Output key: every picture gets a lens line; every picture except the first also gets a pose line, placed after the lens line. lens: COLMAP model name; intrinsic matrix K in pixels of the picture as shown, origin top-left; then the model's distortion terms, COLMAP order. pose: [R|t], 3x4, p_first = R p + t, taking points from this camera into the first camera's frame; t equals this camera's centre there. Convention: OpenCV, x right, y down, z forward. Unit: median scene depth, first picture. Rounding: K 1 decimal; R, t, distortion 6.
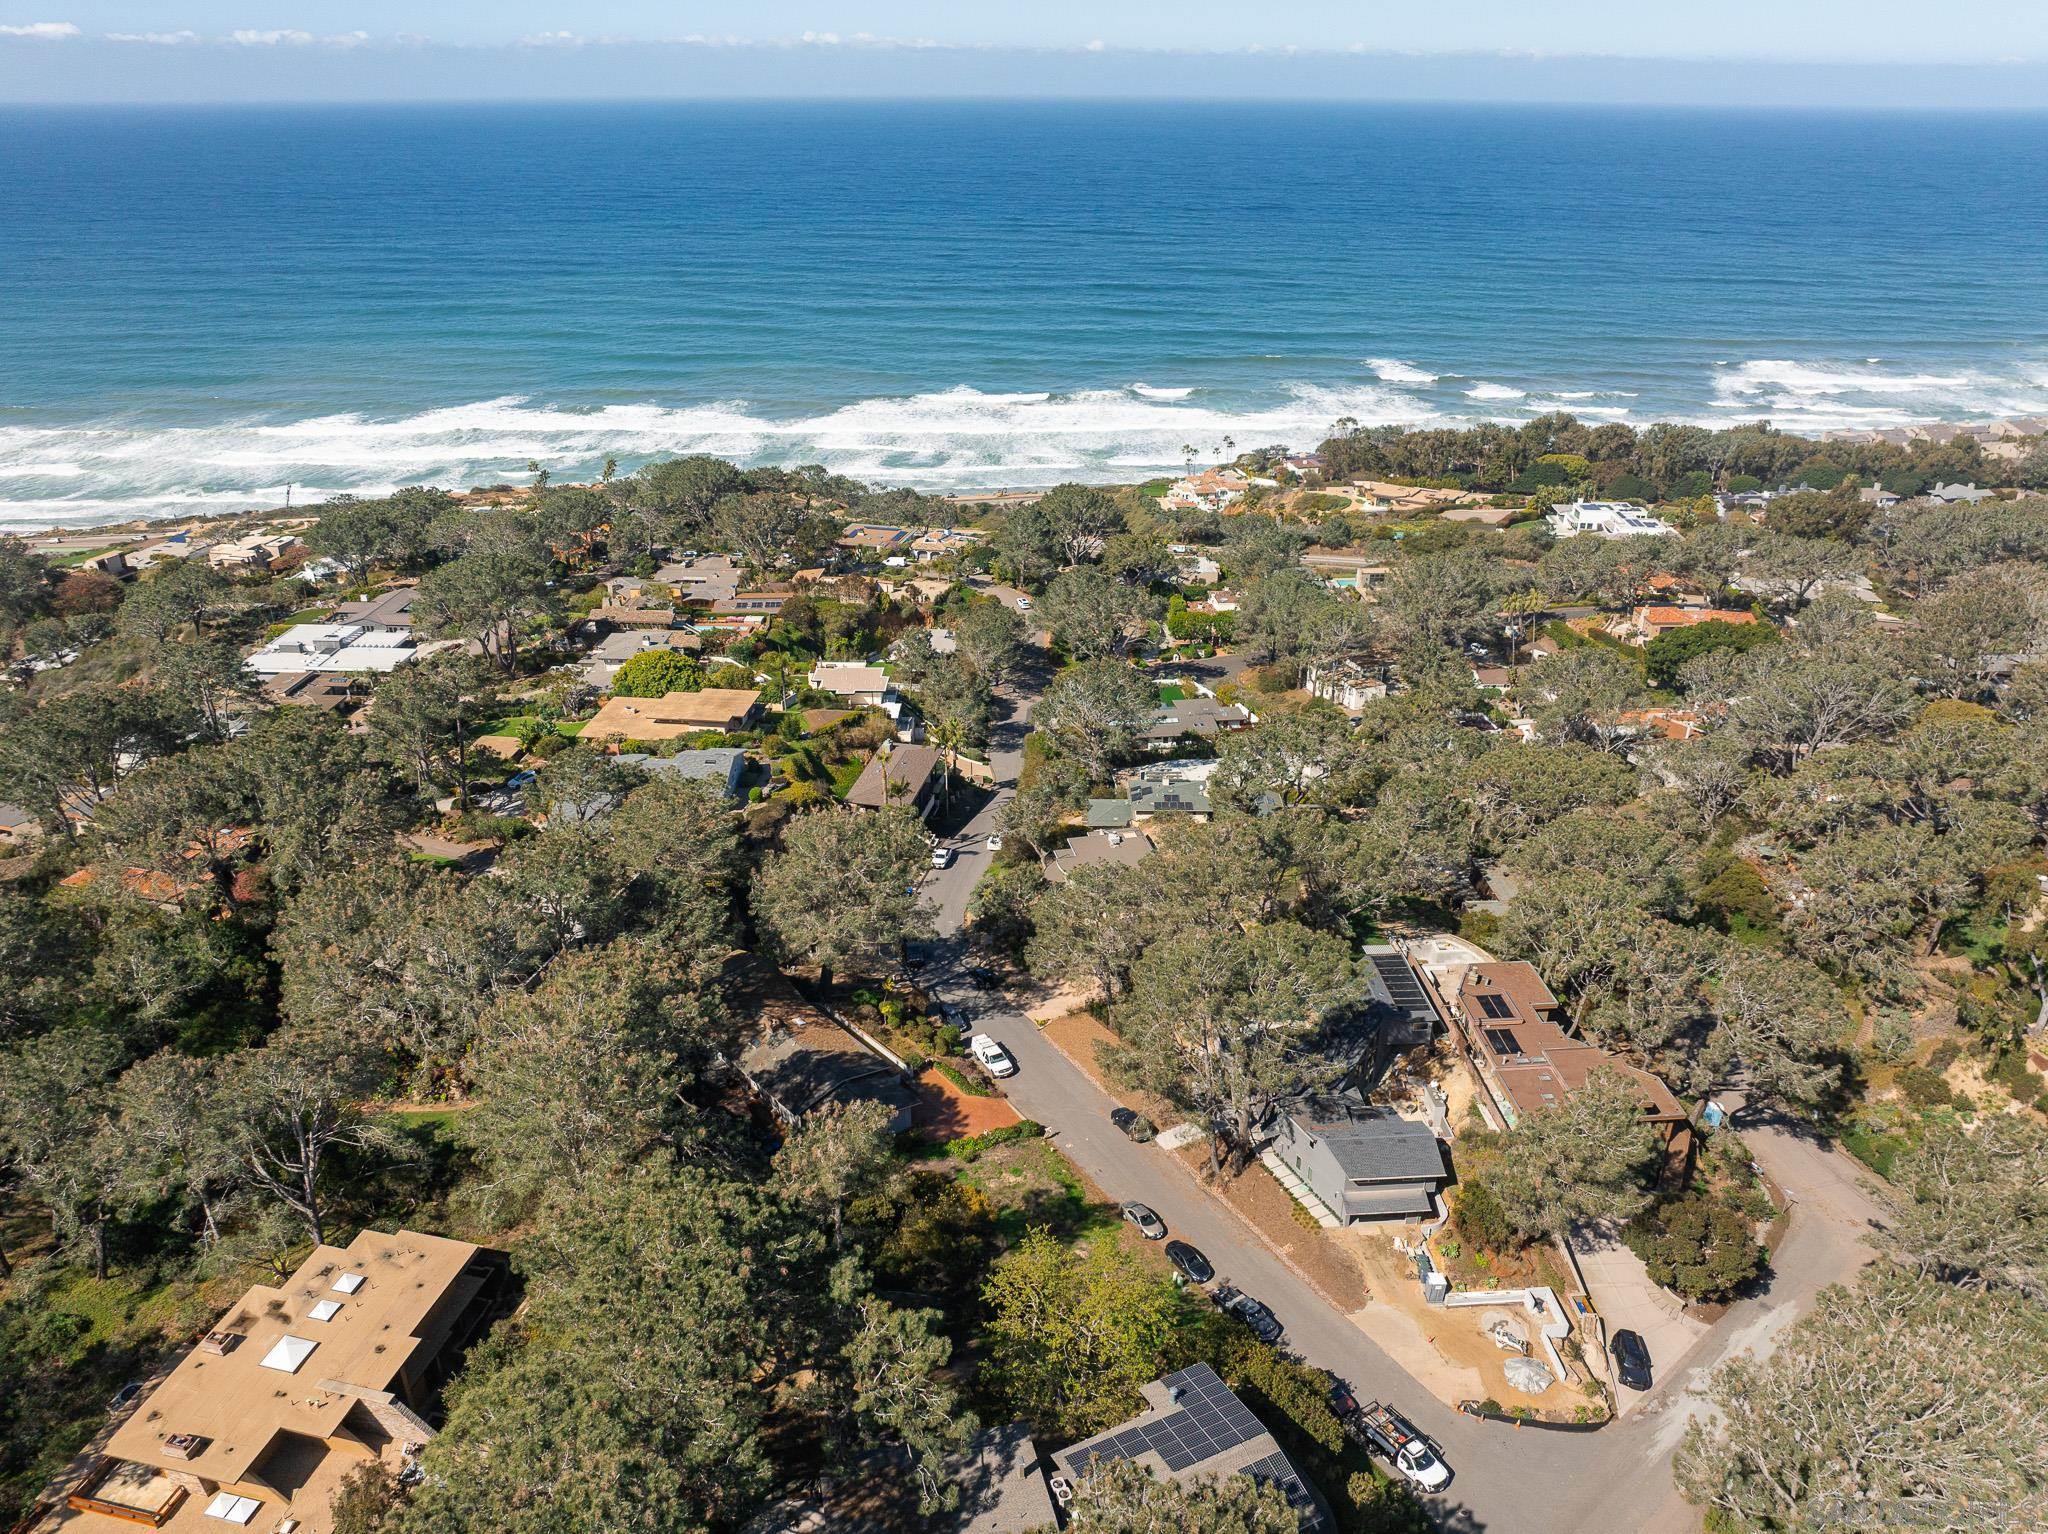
lens RADIAL K [[1448.0, 0, 1039.8], [0, 1448.0, 770.7], [0, 0, 1]] dist [-0.047778, 0.021714]
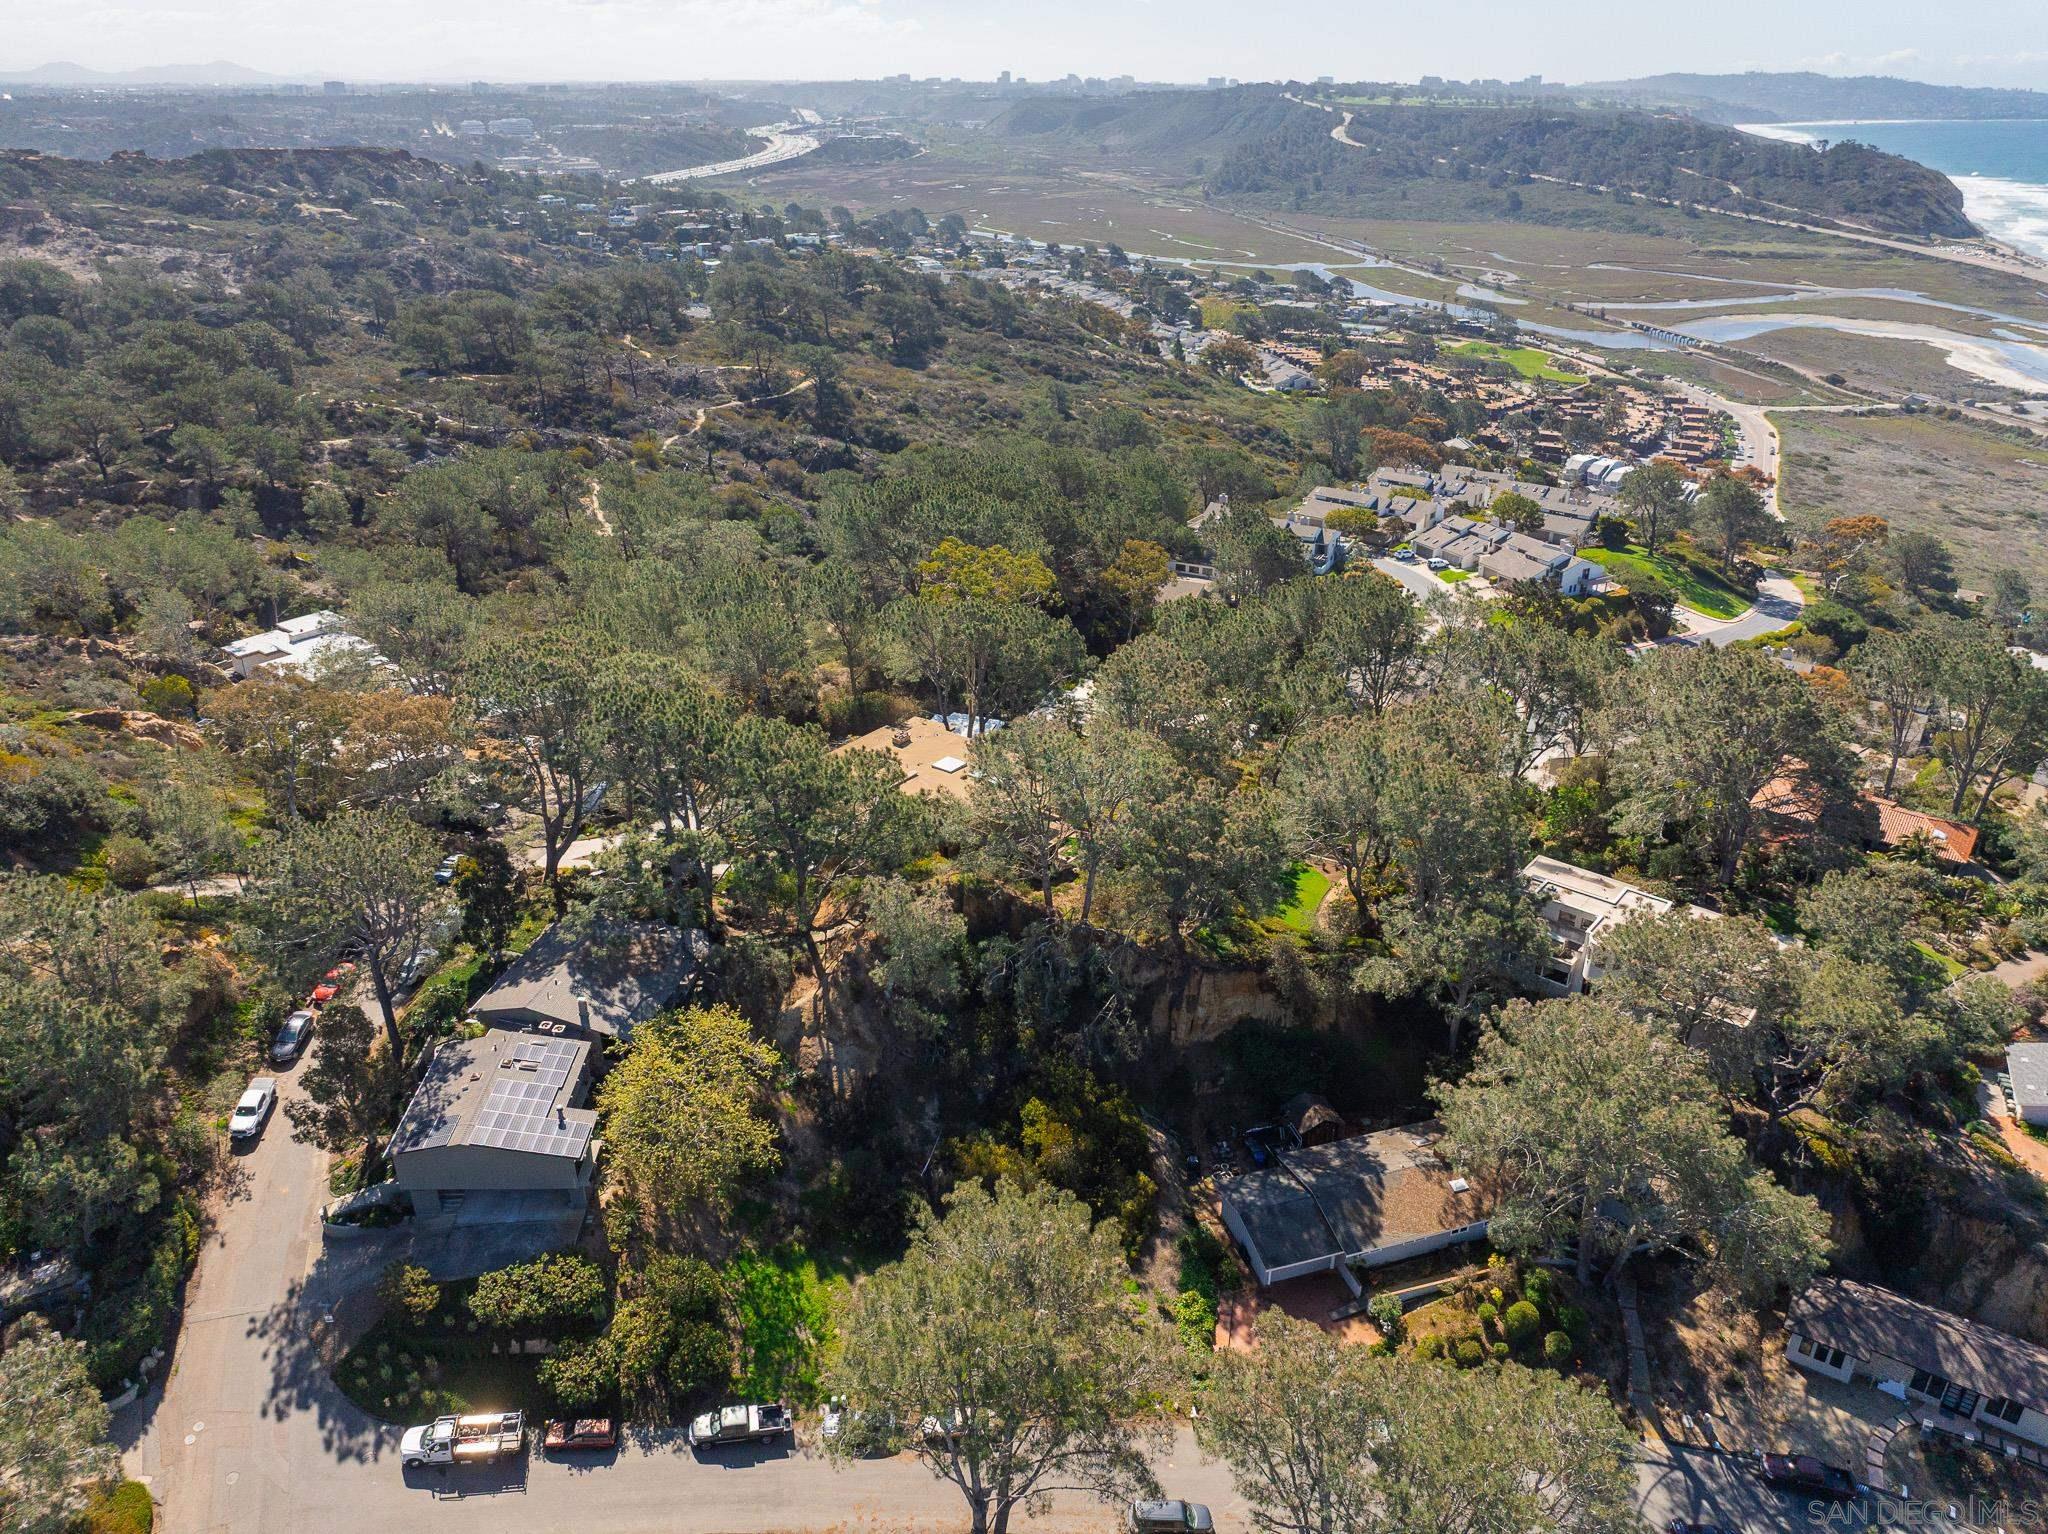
lens RADIAL K [[1448.0, 0, 1031.1], [0, 1448.0, 764.7], [0, 0, 1]] dist [-0.047778, 0.021714]
pose [[-0.422866, 0.383489, -0.821048, 0.229165], [-0.396599, 0.736343, 0.548187, -0.154699], [0.814797, 0.557436, -0.159283, 0.410695]]
